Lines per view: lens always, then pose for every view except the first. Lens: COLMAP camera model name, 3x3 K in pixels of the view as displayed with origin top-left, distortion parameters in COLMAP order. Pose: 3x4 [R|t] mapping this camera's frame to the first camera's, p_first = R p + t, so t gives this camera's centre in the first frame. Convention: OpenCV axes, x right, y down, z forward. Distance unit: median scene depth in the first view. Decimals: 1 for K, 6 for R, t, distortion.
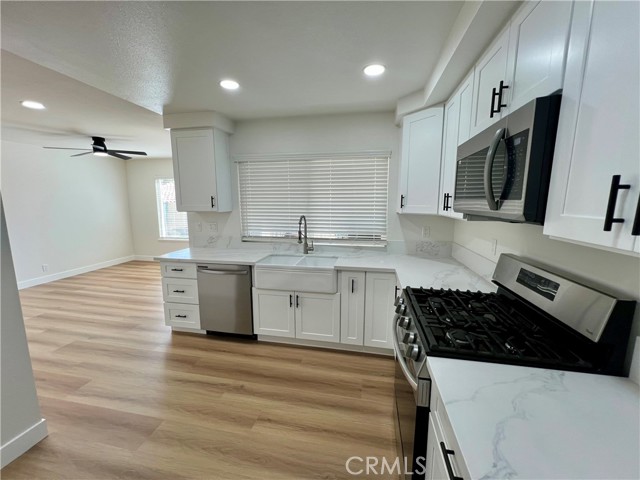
lens RADIAL K [[256.9, 0, 320.2], [0, 256.9, 239.2], [0, 0, 1]] dist [0.001409, -0.000017]
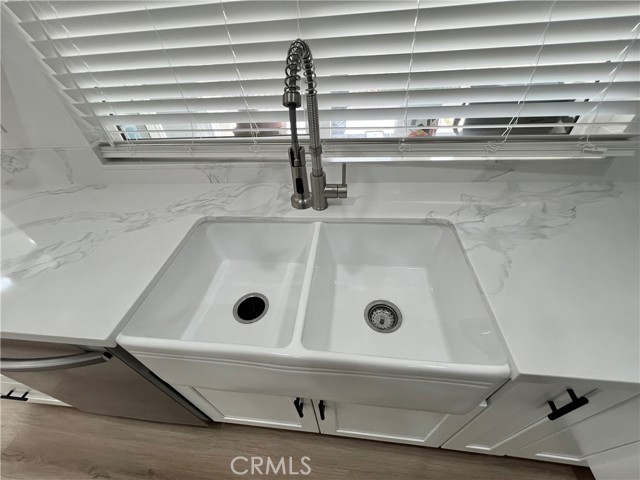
lens RADIAL K [[256.9, 0, 320.3], [0, 256.9, 246.7], [0, 0, 1]] dist [0.001409, -0.000017]
pose [[0.994281, -0.104329, 0.022830, -0.079794], [0.073349, 0.822470, 0.564059, -0.081453], [-0.077625, -0.559159, 0.825419, 0.853859]]
